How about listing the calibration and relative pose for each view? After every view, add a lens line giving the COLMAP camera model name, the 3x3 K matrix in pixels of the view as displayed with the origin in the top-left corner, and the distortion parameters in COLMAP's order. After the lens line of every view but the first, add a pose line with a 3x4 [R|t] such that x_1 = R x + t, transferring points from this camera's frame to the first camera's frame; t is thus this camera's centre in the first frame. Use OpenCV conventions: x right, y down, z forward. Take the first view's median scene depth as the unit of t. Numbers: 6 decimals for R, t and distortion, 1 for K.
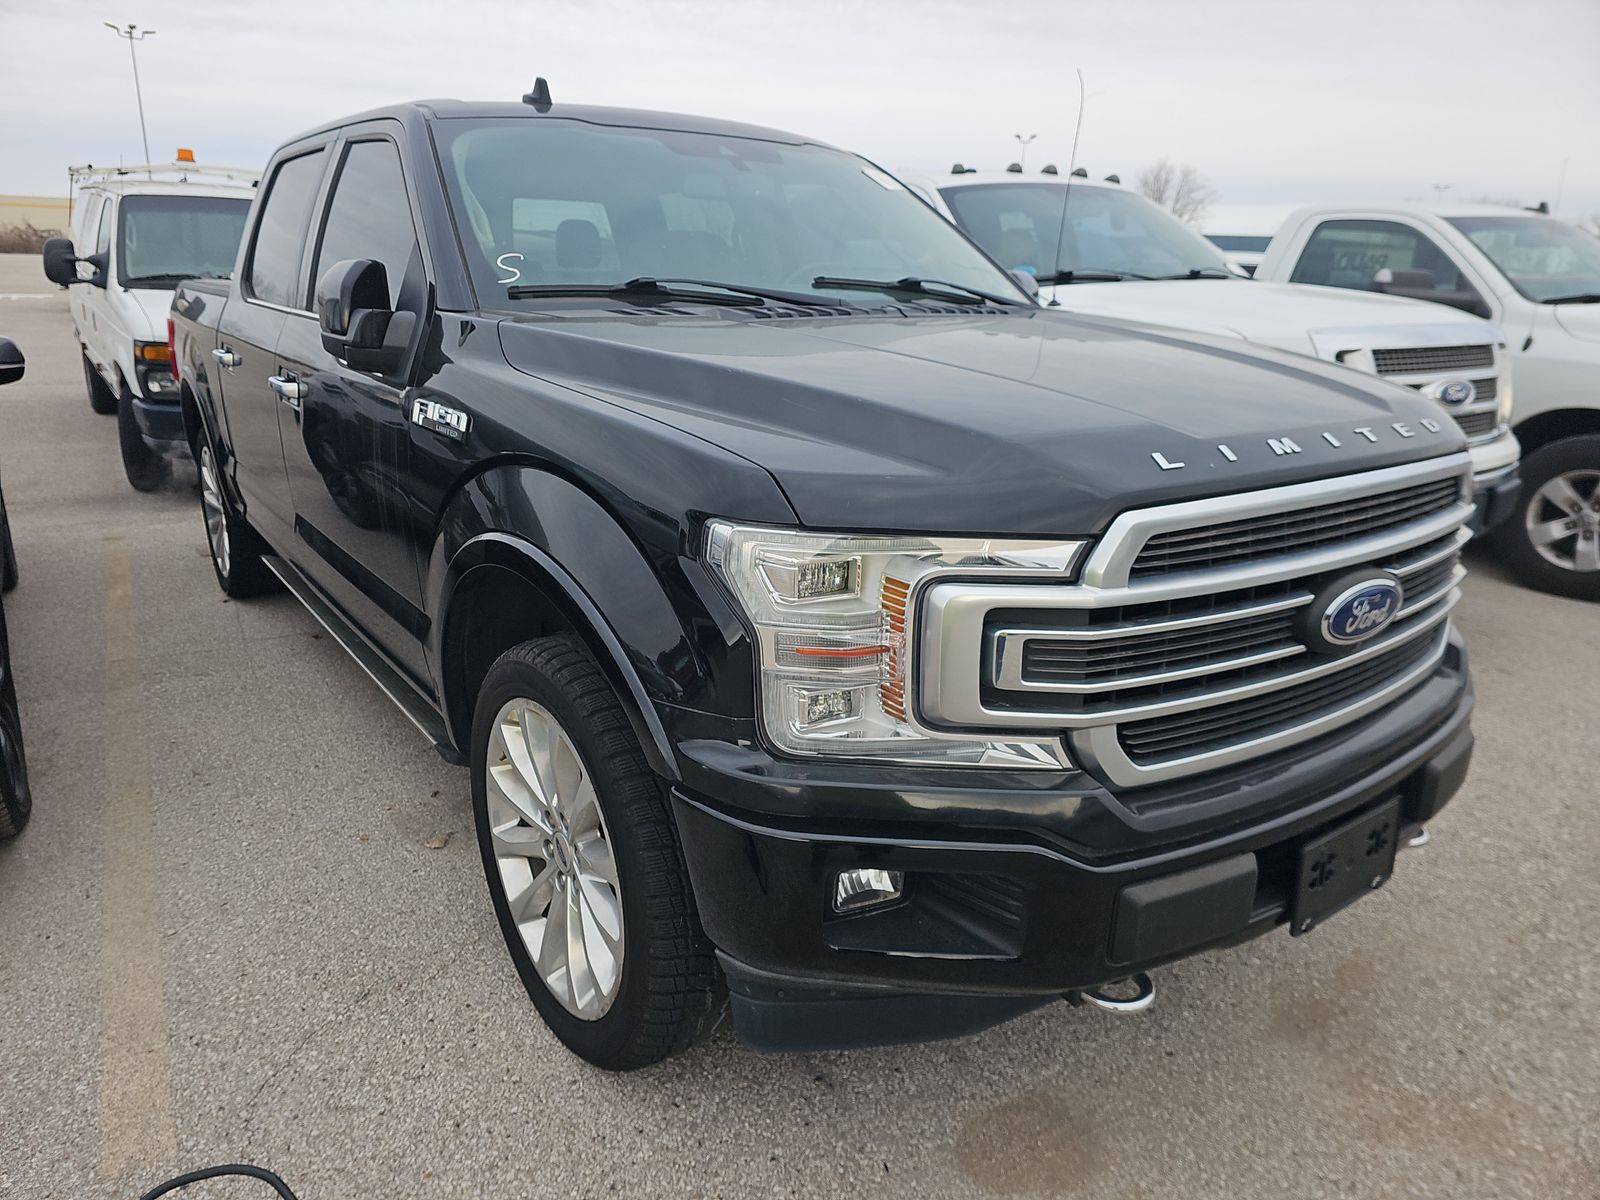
lens RADIAL K [[1062.5, 0, 793.9], [0, 1062.5, 602.6], [0, 0, 1]] dist [0.060912, -0.056615]
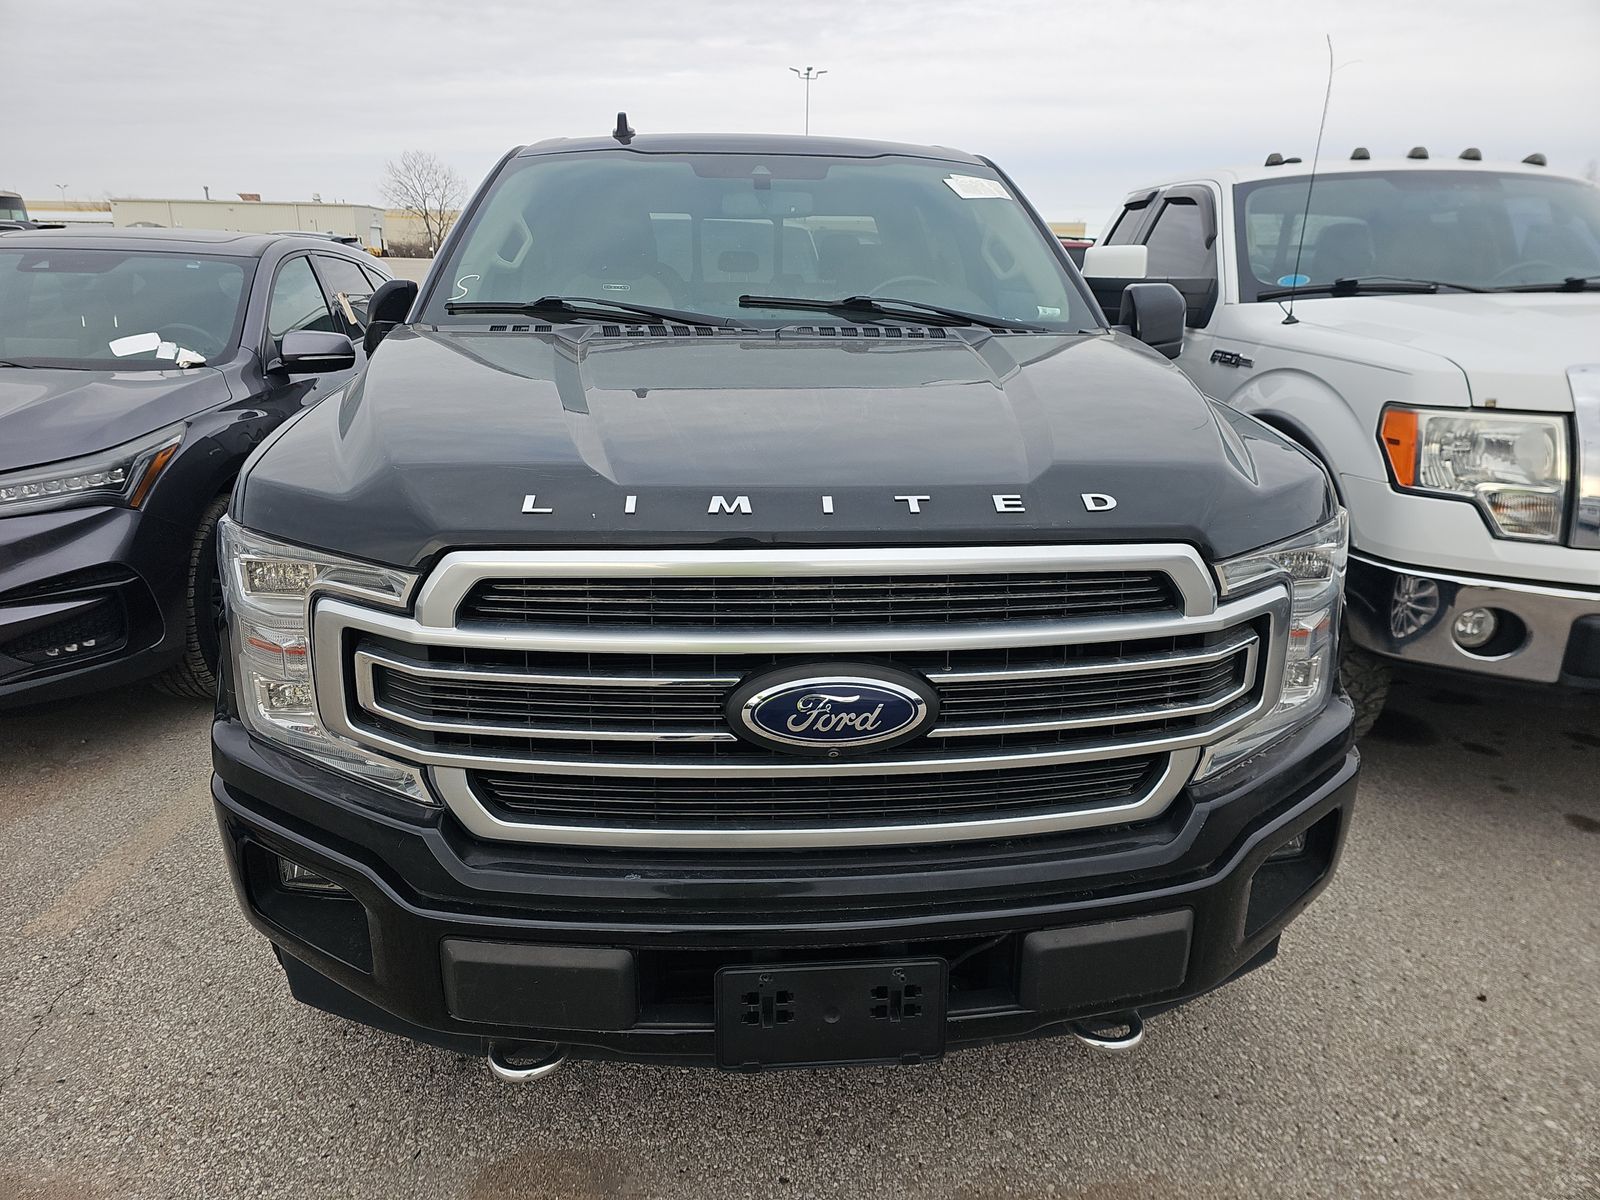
lens RADIAL K [[1062.5, 0, 793.7], [0, 1062.5, 591.1], [0, 0, 1]] dist [0.060912, -0.056615]
pose [[0.855540, 0.142484, -0.497744, 0.862986], [-0.148360, 0.988538, 0.027972, -0.098964], [0.496024, 0.049915, 0.866873, 0.256377]]
